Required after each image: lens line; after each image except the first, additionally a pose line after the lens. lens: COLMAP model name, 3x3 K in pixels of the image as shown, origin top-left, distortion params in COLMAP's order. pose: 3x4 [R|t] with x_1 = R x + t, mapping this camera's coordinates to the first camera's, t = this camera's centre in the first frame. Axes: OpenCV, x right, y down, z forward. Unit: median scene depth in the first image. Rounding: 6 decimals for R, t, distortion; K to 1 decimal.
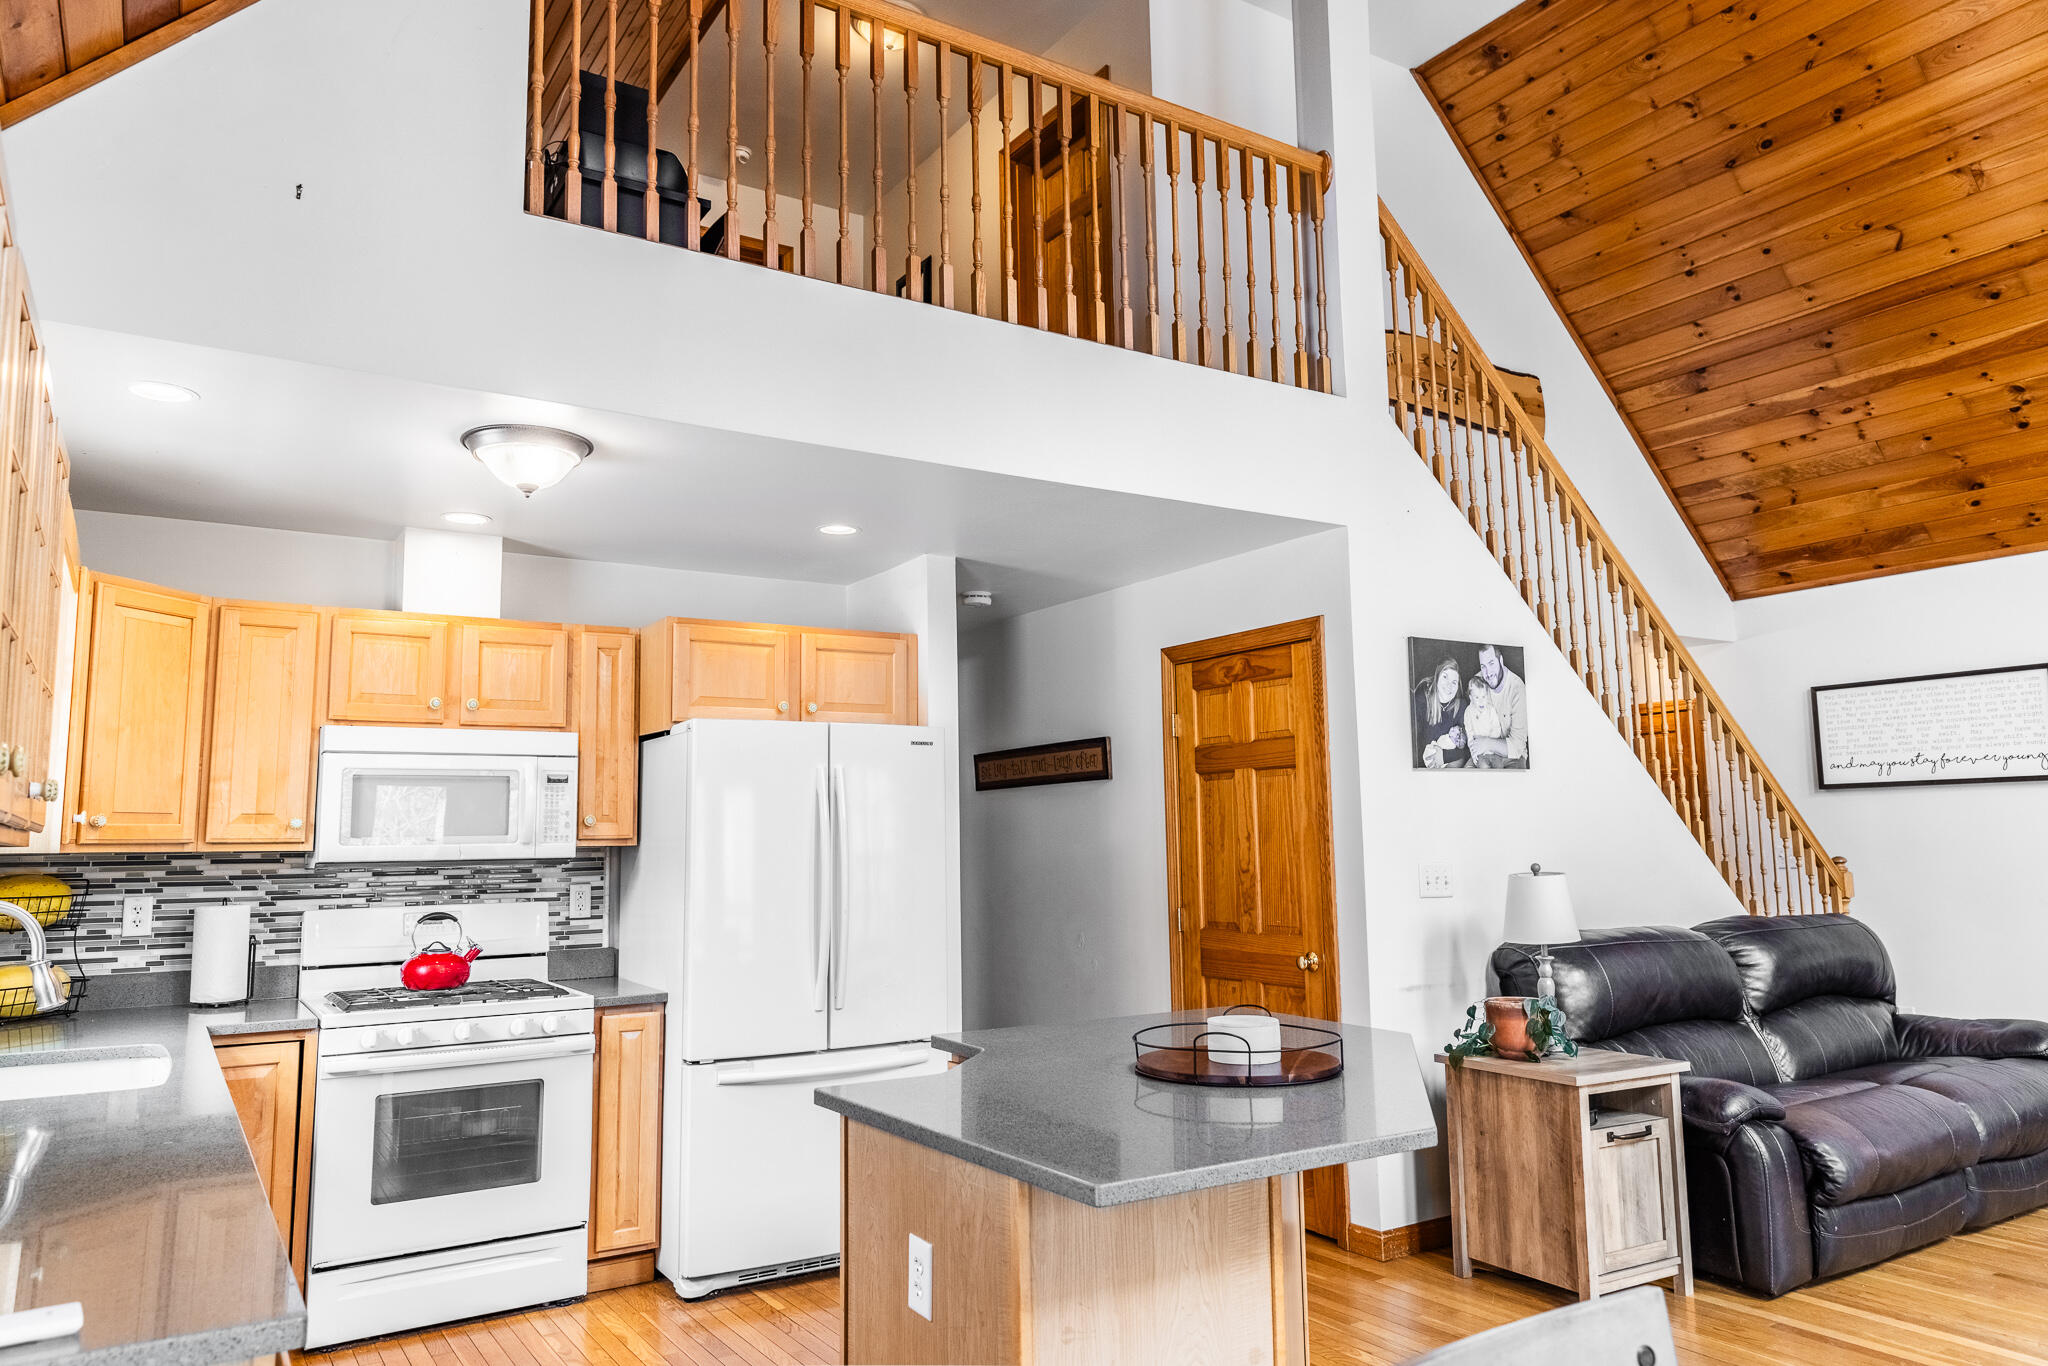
lens RADIAL K [[1374.3, 0, 1032.7], [0, 1374.3, 679.2], [0, 0, 1]] dist [-0.003916, 0.000691]
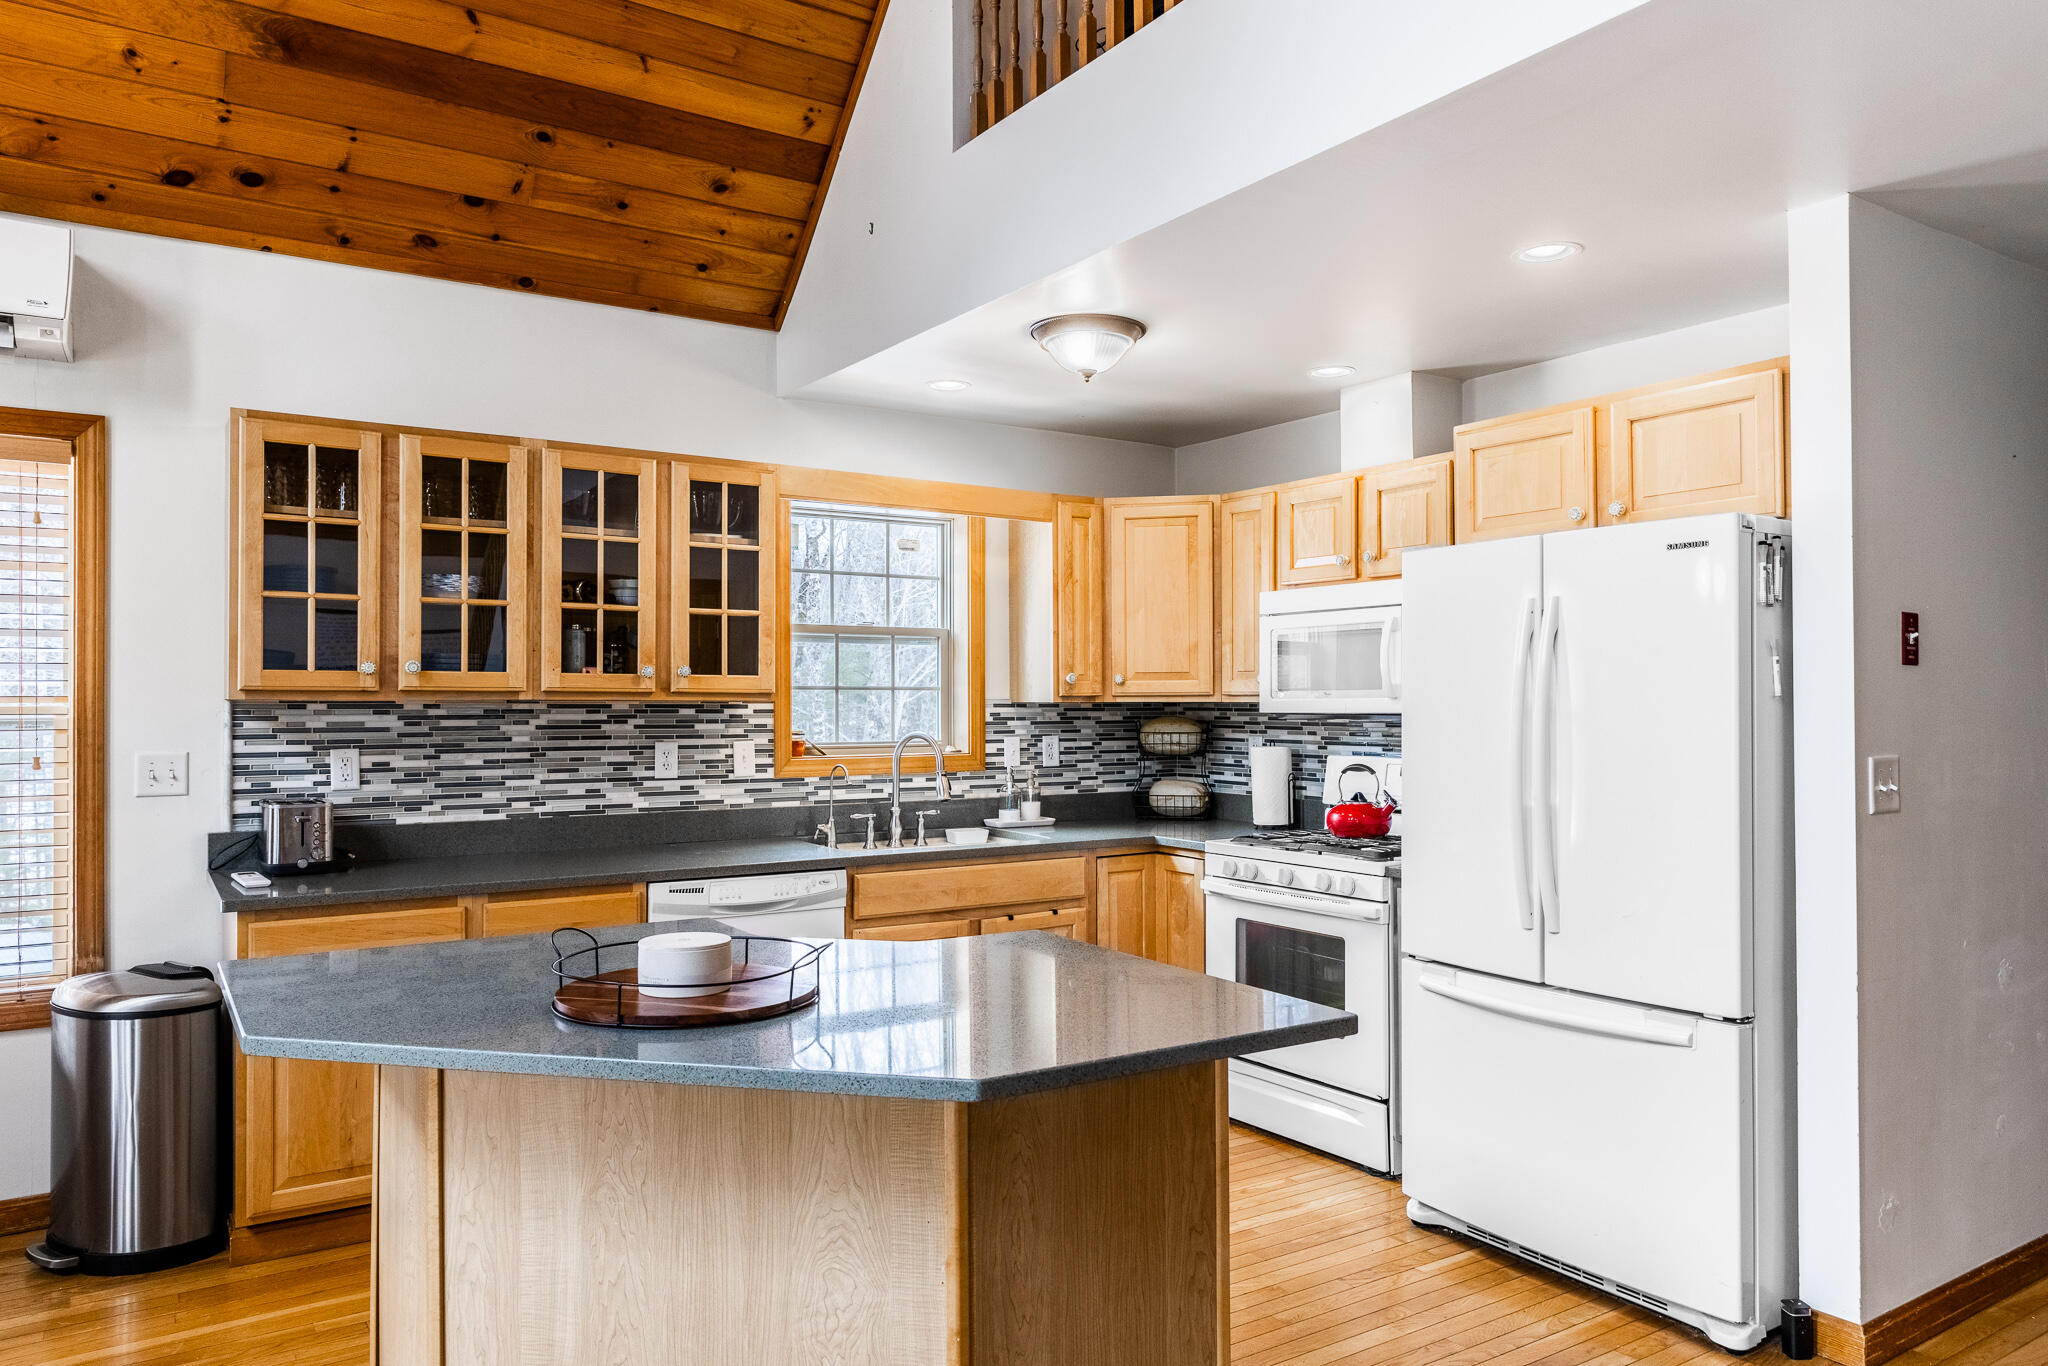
lens RADIAL K [[1374.3, 0, 1028.0], [0, 1374.3, 685.6], [0, 0, 1]] dist [-0.003916, 0.000691]
pose [[0.004667, 0.004453, -0.999979, 0.620647], [0.117626, 0.993046, 0.004971, 0.081329], [0.993047, -0.117647, 0.004110, 0.793035]]
